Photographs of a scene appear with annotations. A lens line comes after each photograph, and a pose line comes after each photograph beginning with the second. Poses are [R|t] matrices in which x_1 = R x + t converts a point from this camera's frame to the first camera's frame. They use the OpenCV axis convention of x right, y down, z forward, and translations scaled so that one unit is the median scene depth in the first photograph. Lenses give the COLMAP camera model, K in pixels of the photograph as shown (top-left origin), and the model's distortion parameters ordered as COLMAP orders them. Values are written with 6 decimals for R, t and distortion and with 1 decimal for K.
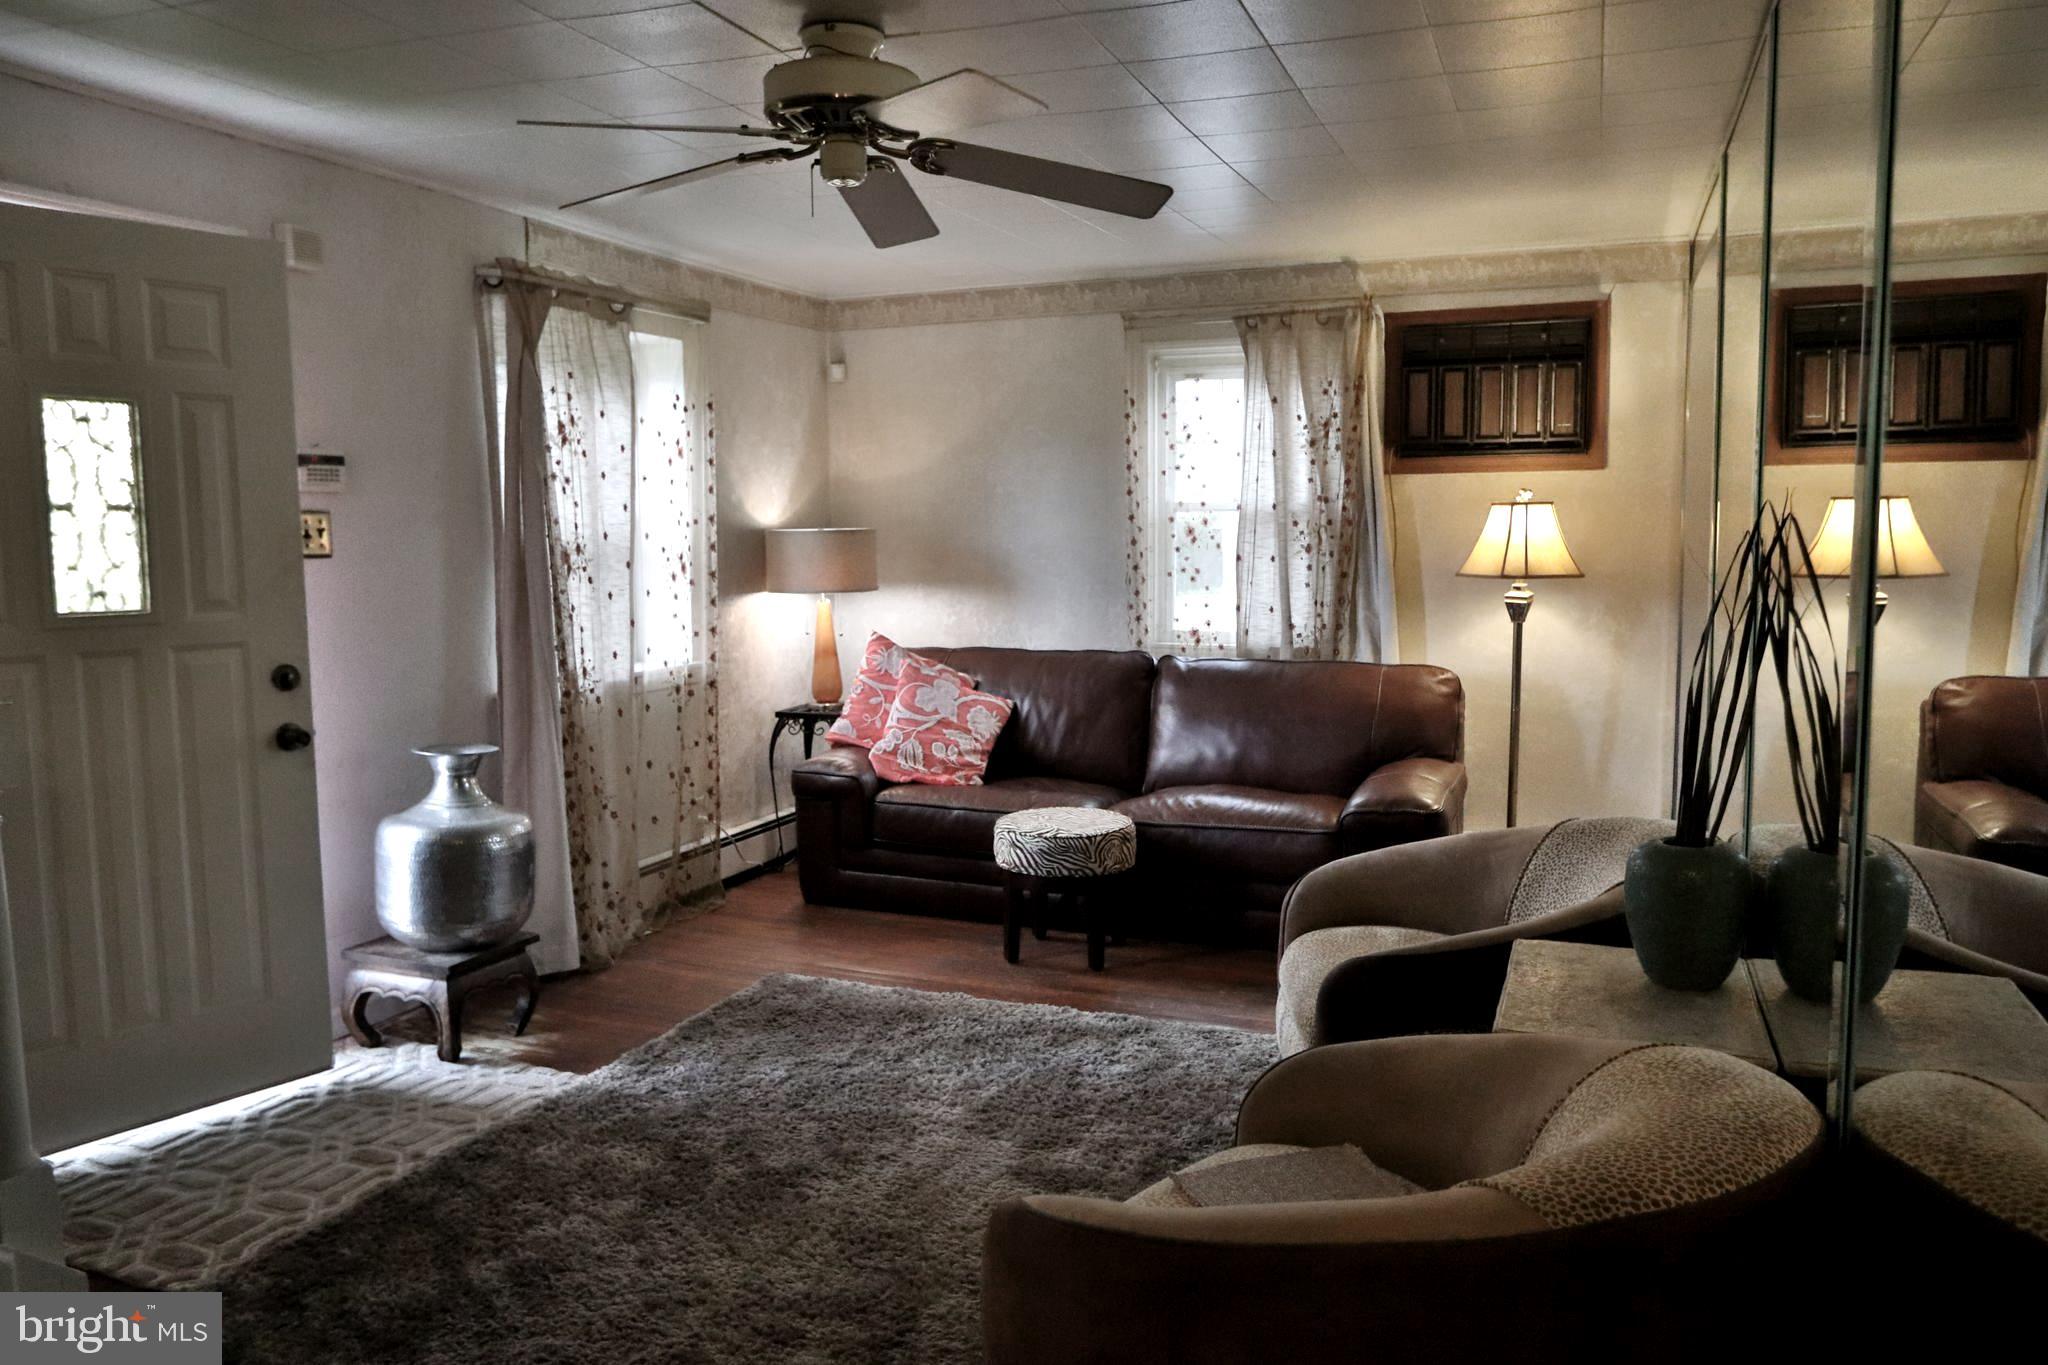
lens RADIAL K [[1554.7, 0, 1027.4], [0, 1554.7, 676.2], [0, 0, 1]] dist [-0.036593, 0.042207]
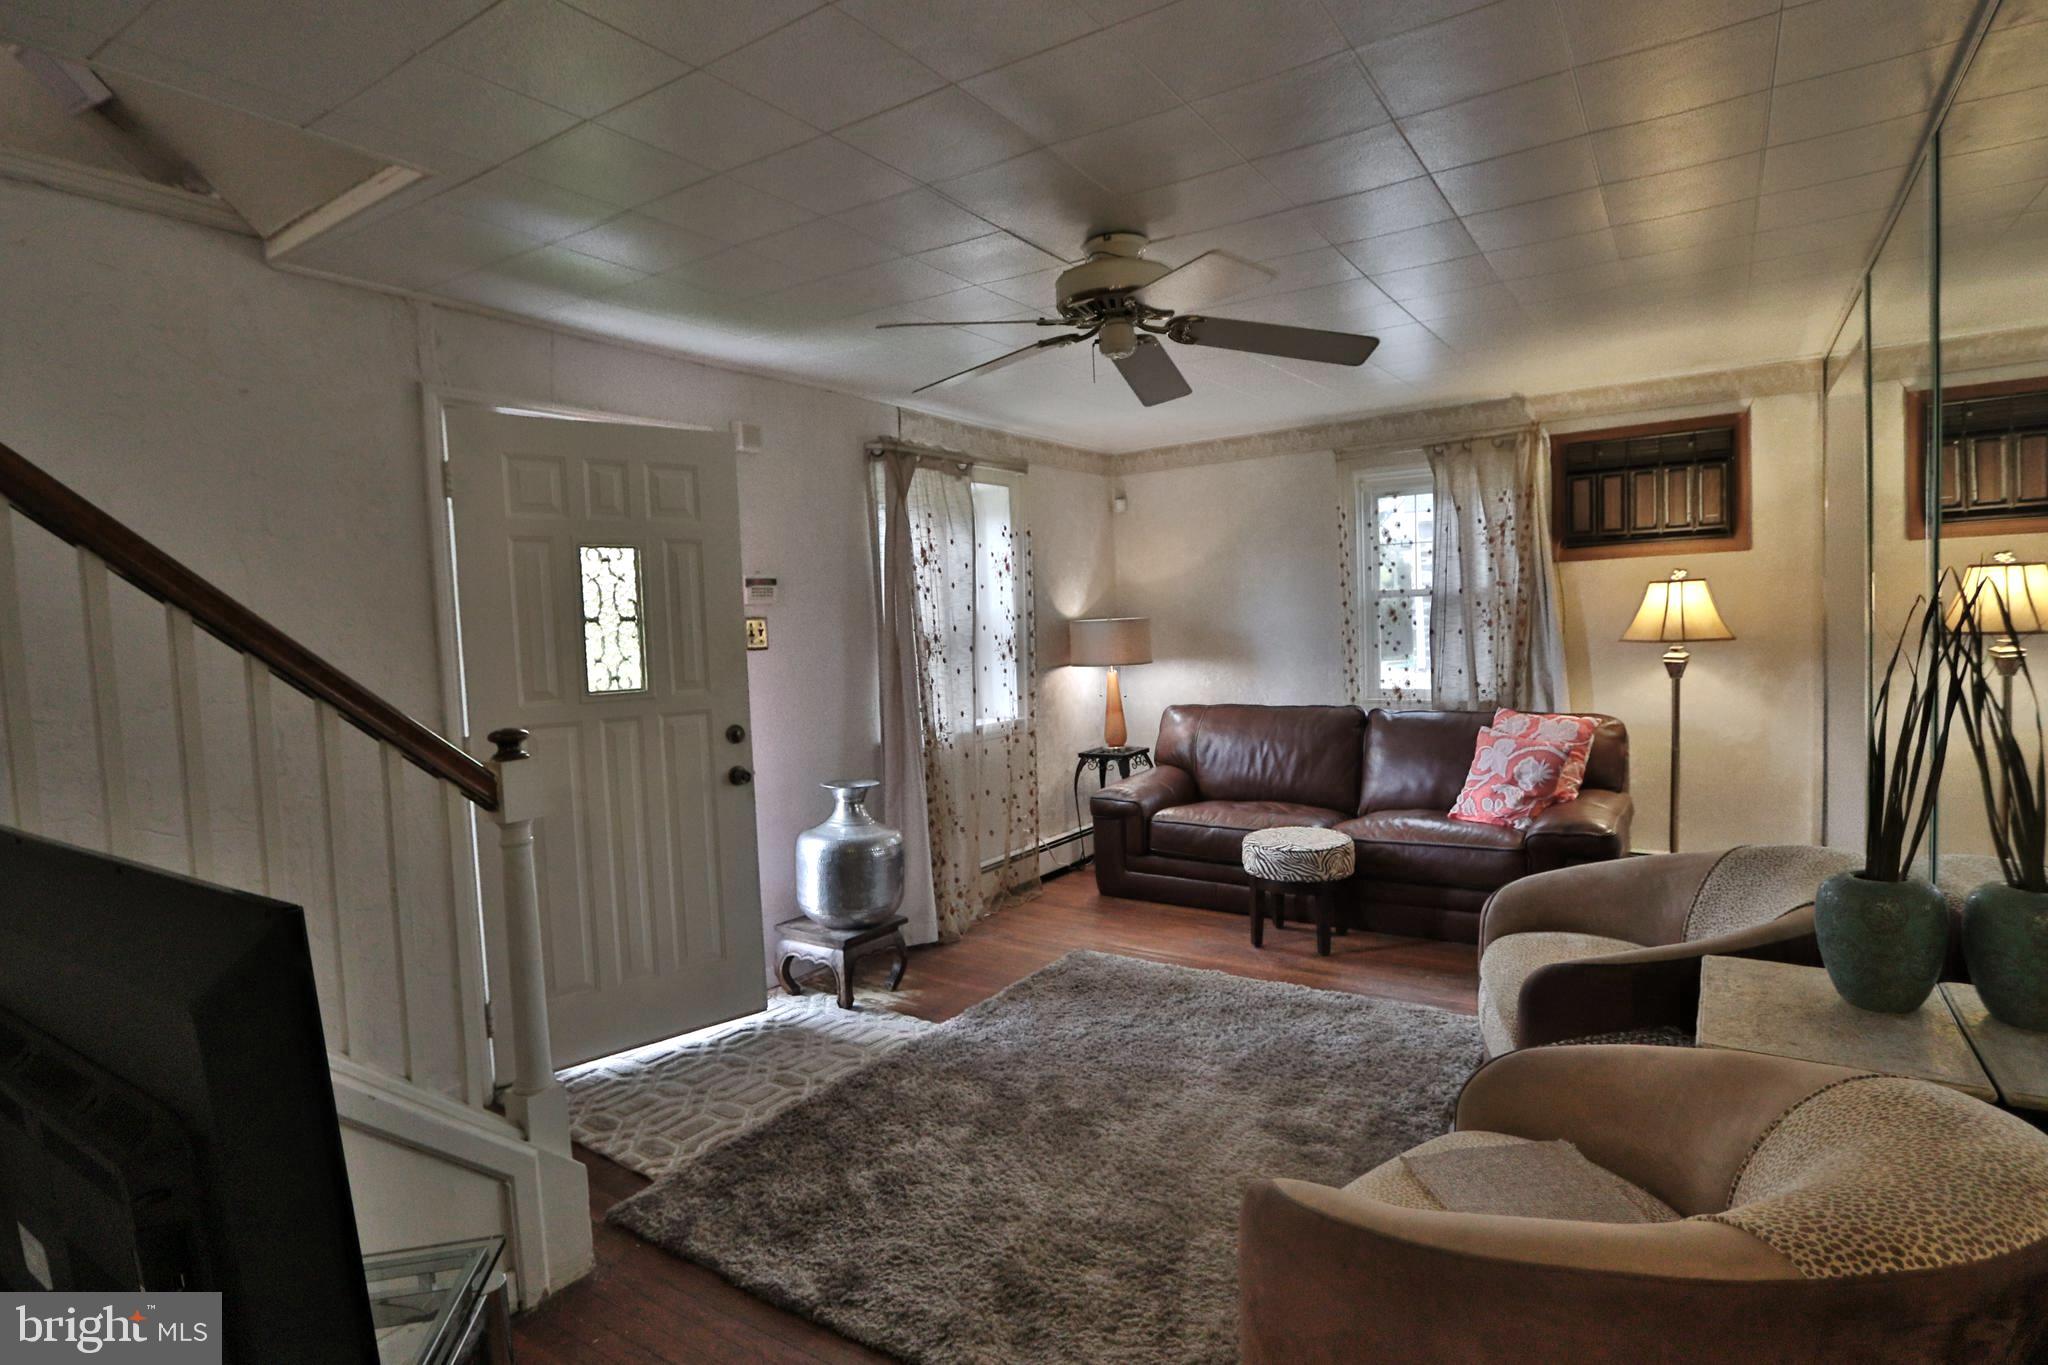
lens RADIAL K [[1050.5, 0, 1027.2], [0, 1050.5, 693.9], [0, 0, 1]] dist [-0.021085, 0.002963]
pose [[0.975897, -0.015754, -0.217661, -0.004144], [0.010451, 0.999620, -0.025492, -0.008442], [0.217980, 0.022603, 0.975691, 0.108332]]
